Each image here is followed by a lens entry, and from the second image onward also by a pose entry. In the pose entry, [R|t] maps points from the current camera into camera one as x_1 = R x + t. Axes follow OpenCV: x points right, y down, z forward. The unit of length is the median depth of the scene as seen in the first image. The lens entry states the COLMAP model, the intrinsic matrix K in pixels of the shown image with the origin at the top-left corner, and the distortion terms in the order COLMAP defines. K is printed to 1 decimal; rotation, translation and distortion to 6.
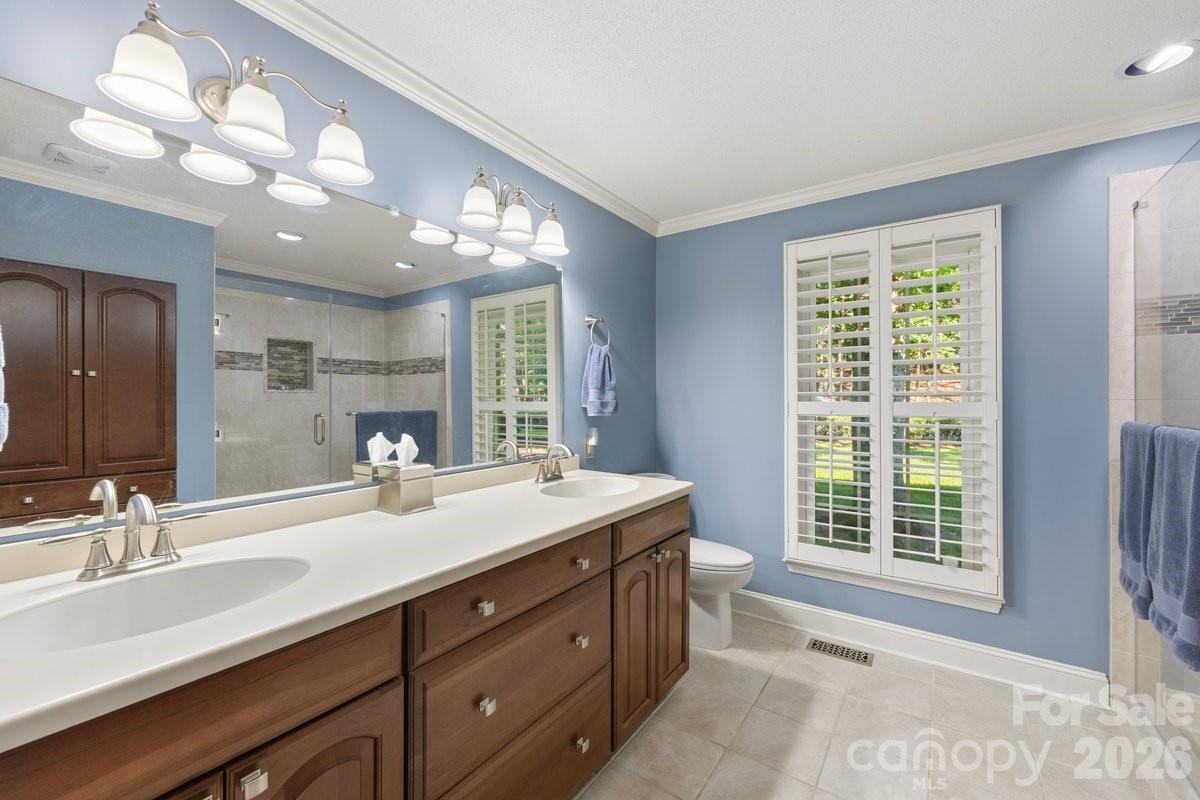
lens RADIAL K [[483.7, 0, 600.3], [0, 483.7, 396.8], [0, 0, 1]] dist [0.000634, 0.000493]
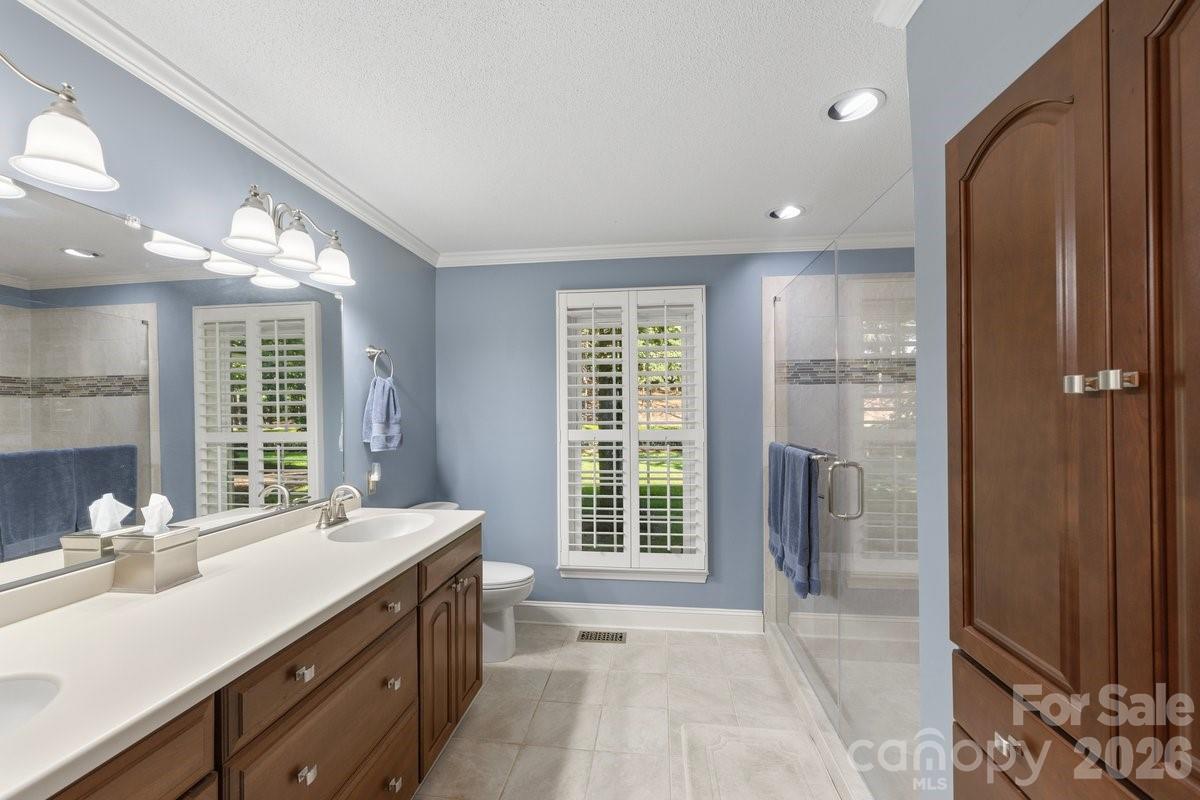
lens RADIAL K [[486.1, 0, 597.0], [0, 486.1, 408.5], [0, 0, 1]] dist [-0.000021, 0.000600]
pose [[0.882415, -0.005286, 0.470443, -0.092124], [0.005334, 0.999985, 0.001231, -0.049127], [-0.470442, 0.001423, 0.882430, -0.071083]]
